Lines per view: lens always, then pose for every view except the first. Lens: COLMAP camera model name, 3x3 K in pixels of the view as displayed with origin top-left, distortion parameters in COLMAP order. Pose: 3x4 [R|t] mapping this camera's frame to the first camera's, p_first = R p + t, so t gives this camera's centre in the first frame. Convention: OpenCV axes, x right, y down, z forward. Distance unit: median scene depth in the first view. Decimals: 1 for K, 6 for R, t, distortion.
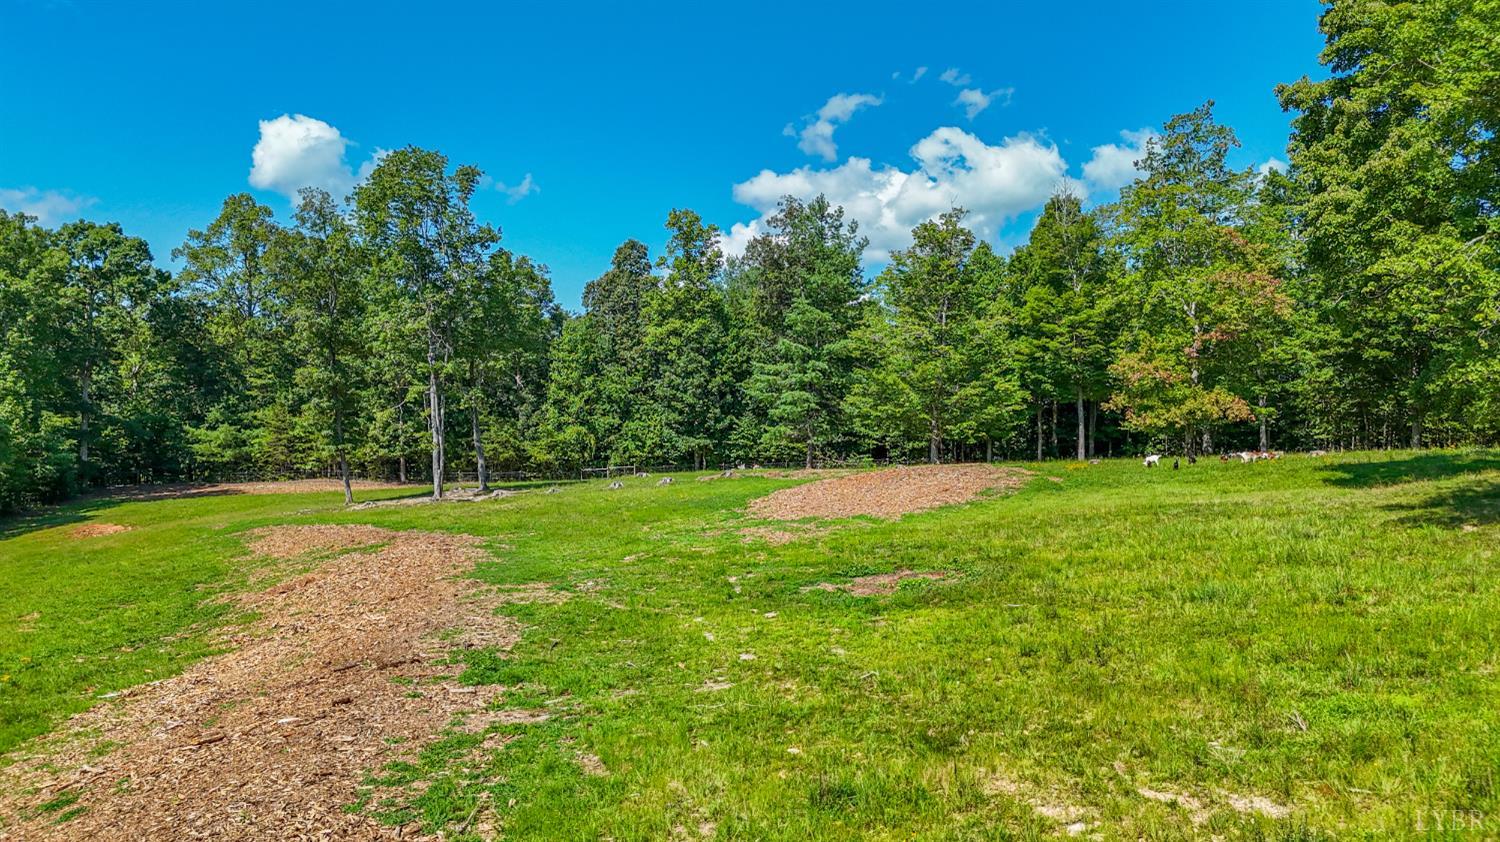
lens RADIAL K [[1114.8, 0, 759.9], [0, 1114.8, 422.0], [0, 0, 1]] dist [0.062471, -0.039871]
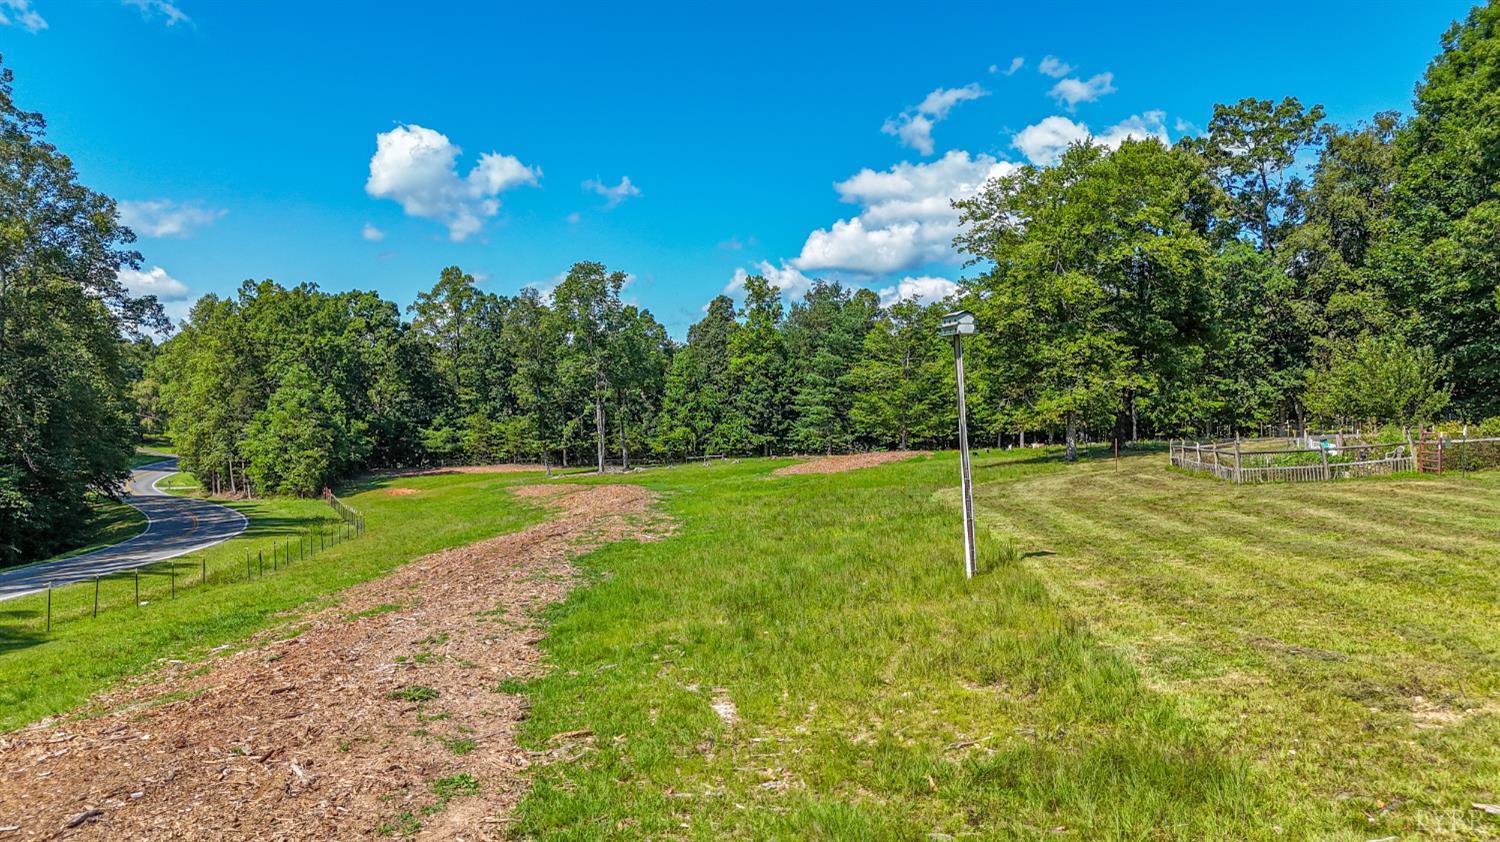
lens RADIAL K [[1114.8, 0, 760.7], [0, 1114.8, 445.8], [0, 0, 1]] dist [0.062471, -0.039871]
pose [[0.996235, -0.002163, -0.086670, 0.060819], [0.004274, 0.999699, 0.024177, -0.007062], [0.086592, -0.024456, 0.995944, -0.428396]]
